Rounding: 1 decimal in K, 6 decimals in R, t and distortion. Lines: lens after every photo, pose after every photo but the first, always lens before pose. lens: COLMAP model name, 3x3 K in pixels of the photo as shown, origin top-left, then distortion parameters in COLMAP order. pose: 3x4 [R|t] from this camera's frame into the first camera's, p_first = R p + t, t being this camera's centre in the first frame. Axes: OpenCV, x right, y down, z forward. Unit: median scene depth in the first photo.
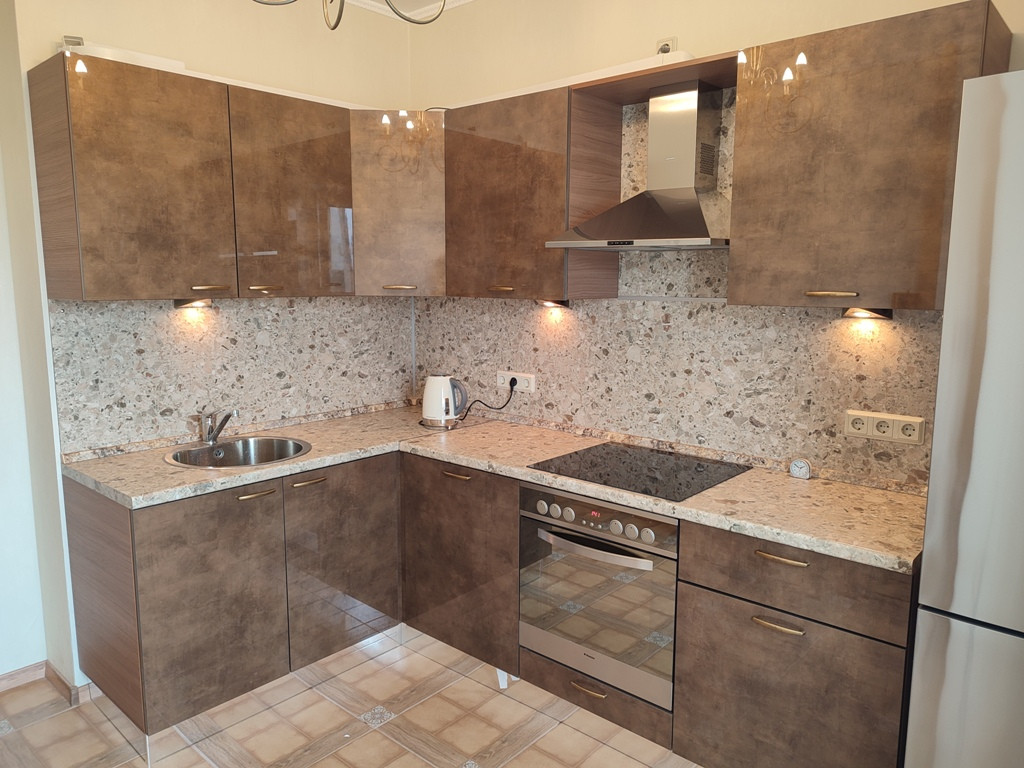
lens RADIAL K [[732.6, 0, 512.0], [0, 732.6, 384.0], [0, 0, 1]] dist [0.017871, -0.000008]
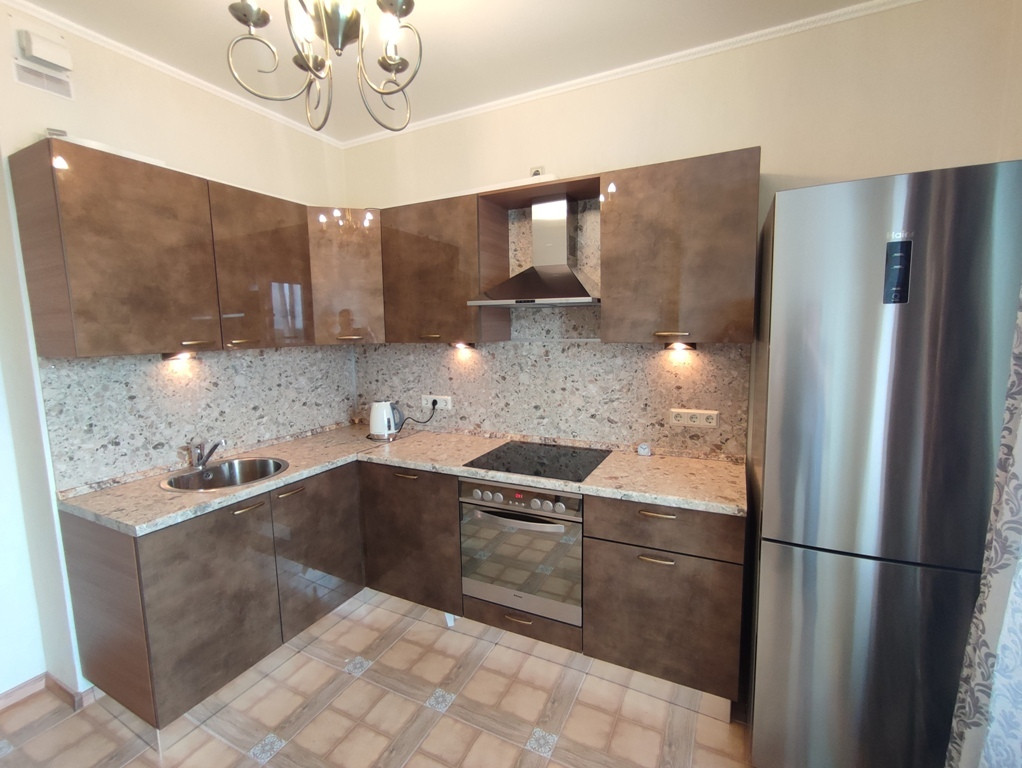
lens RADIAL K [[460.5, 0, 511.0], [0, 460.5, 384.0], [0, 0, 1]] dist [-0.040419, 0.022668]
pose [[0.965862, -0.052608, 0.253660, -0.098656], [0.059020, 0.998099, -0.017726, -0.017404], [-0.252246, 0.032092, 0.967131, 0.136226]]
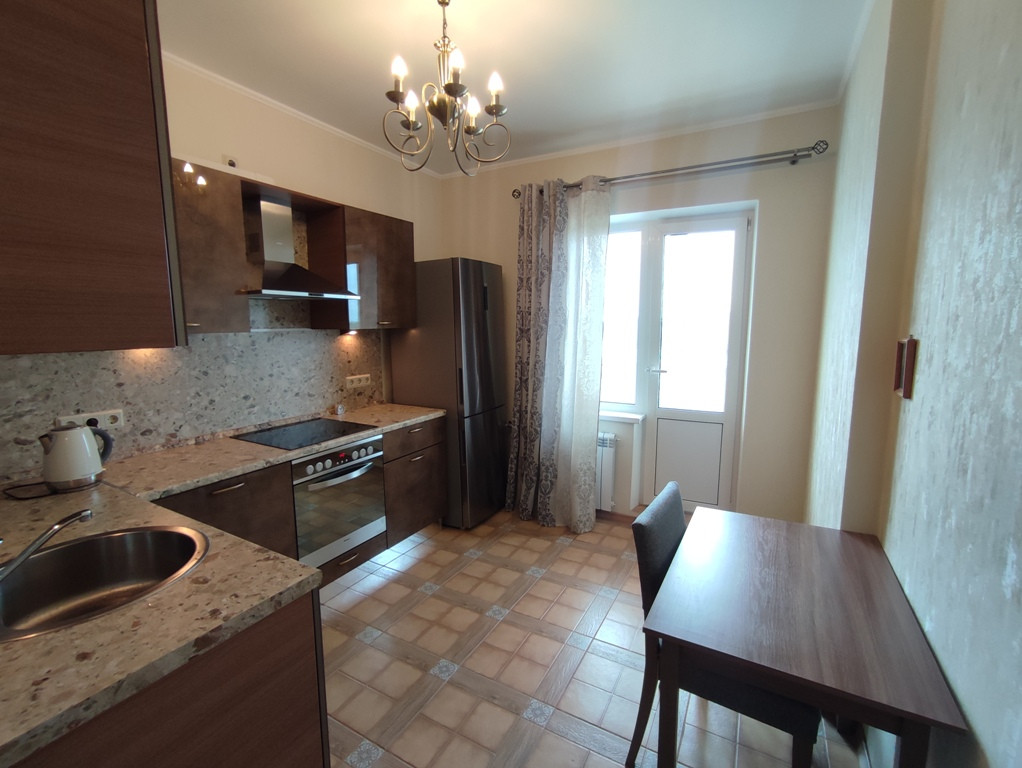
lens RADIAL K [[460.5, 0, 511.0], [0, 460.5, 384.0], [0, 0, 1]] dist [-0.040419, 0.022668]
pose [[-0.214040, -0.134078, 0.967579, -0.864241], [0.144171, 0.975351, 0.167048, -0.091551], [-0.966127, 0.175252, -0.189434, 0.707415]]
